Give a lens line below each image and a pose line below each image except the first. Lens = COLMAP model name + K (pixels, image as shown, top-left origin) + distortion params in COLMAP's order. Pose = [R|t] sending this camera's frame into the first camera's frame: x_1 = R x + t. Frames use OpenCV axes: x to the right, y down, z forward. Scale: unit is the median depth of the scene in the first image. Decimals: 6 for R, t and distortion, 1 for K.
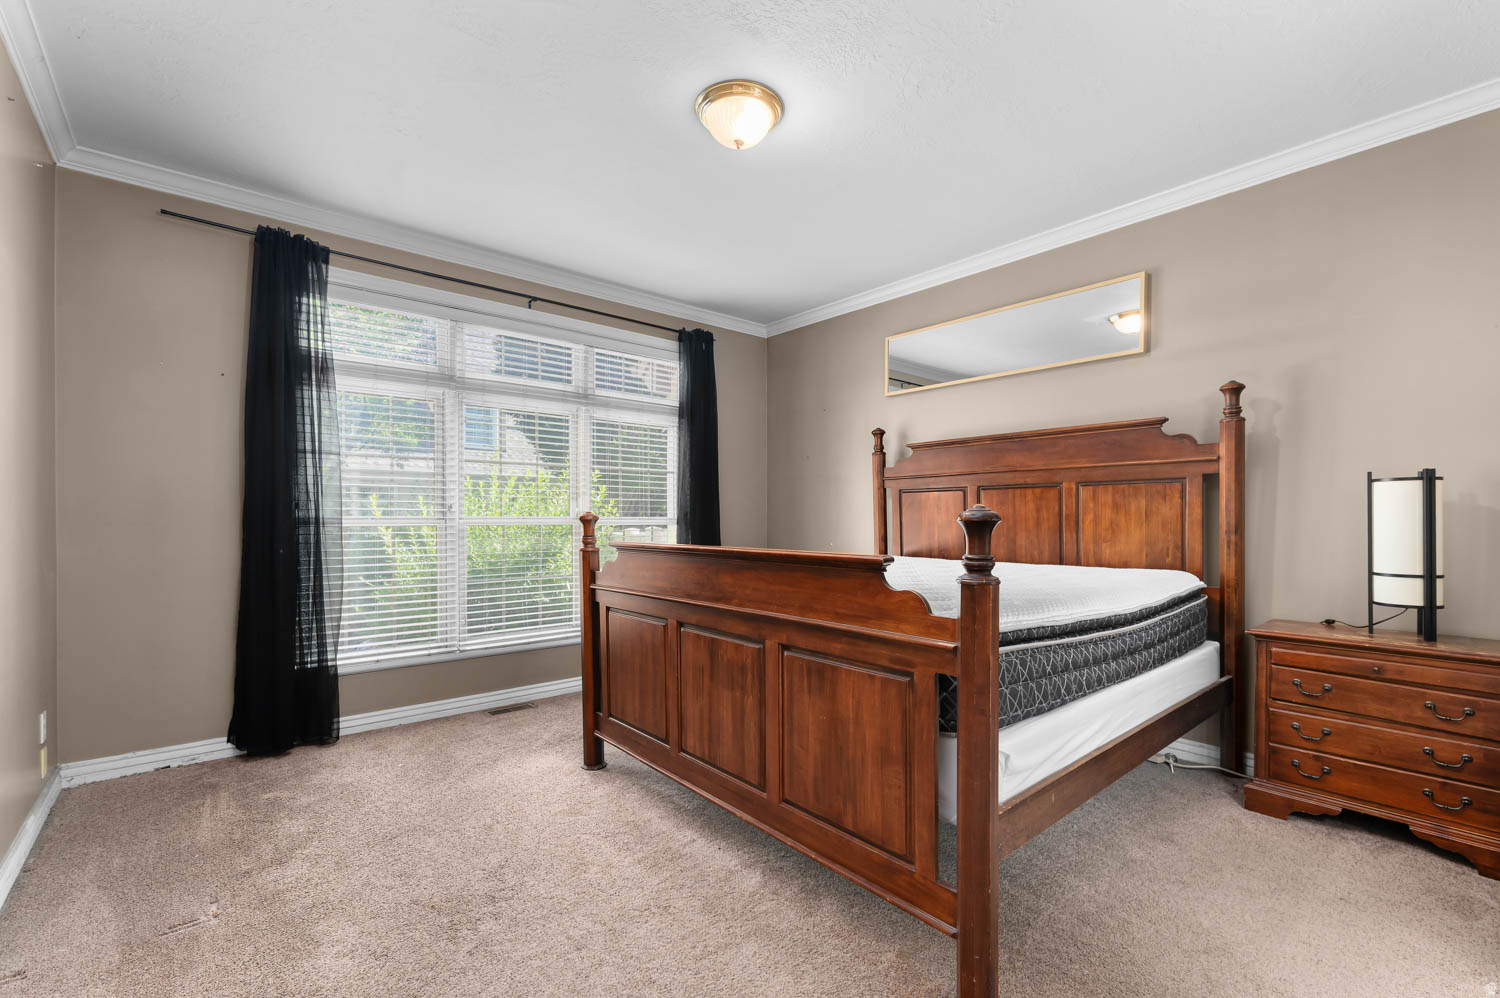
lens RADIAL K [[648.0, 0, 756.3], [0, 648.0, 505.4], [0, 0, 1]] dist [-0.004567, 0.000443]
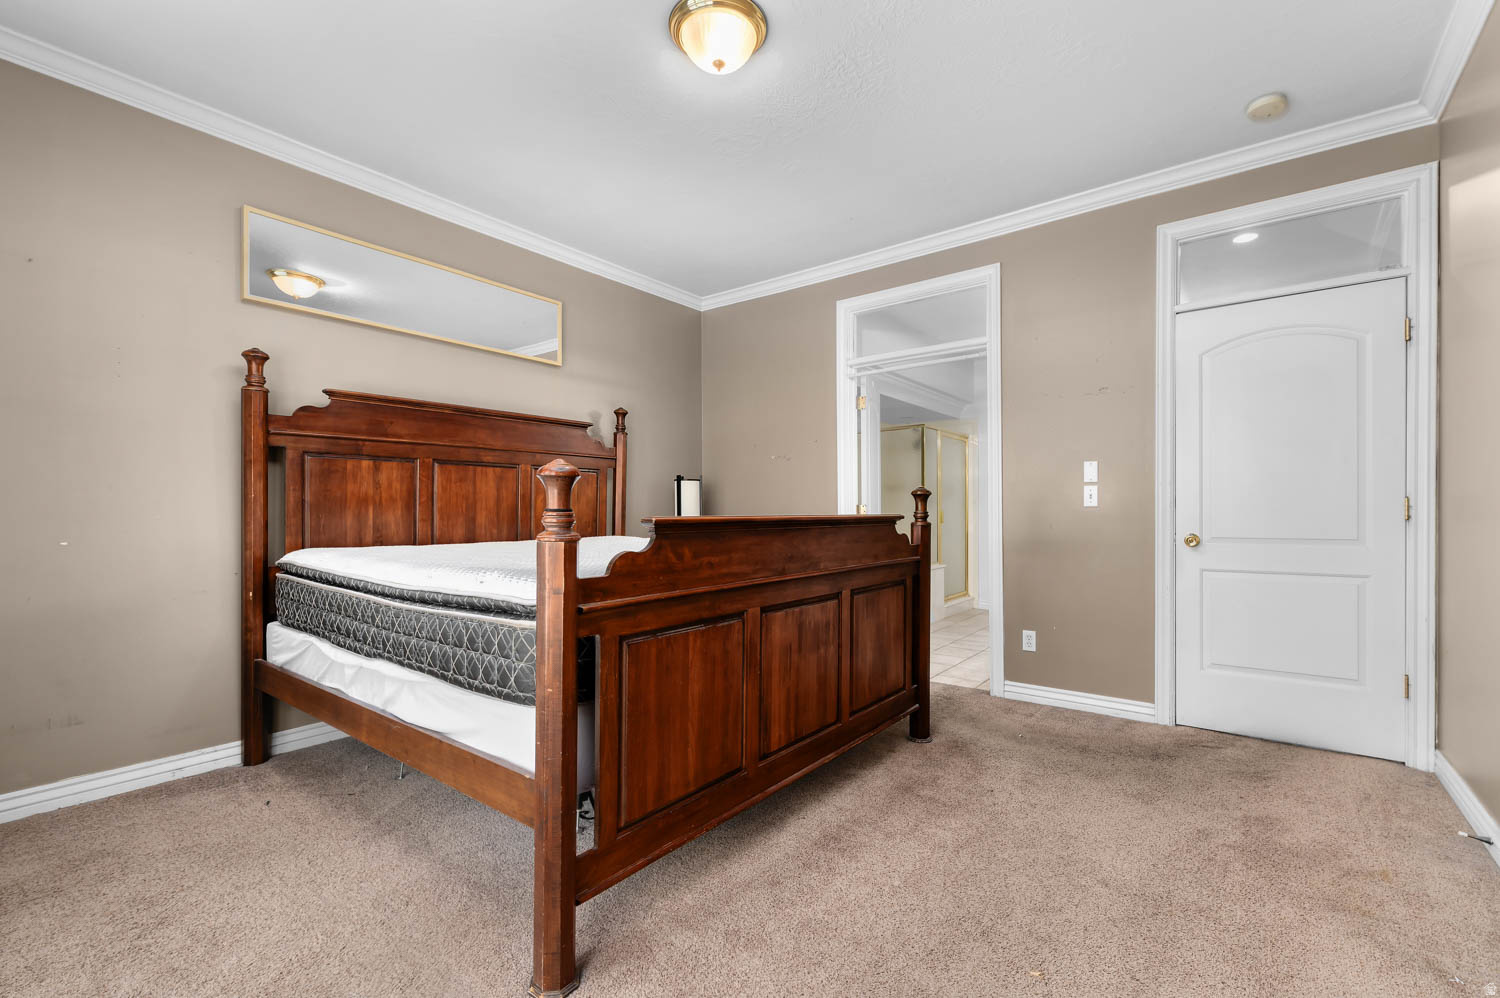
lens RADIAL K [[648.0, 0, 756.7], [0, 648.0, 507.5], [0, 0, 1]] dist [-0.004567, 0.000443]
pose [[-0.196685, 0.003024, 0.980462, -0.660342], [-0.013977, 0.999885, -0.005887, 0.037636], [-0.980367, -0.014862, -0.196620, 0.823106]]
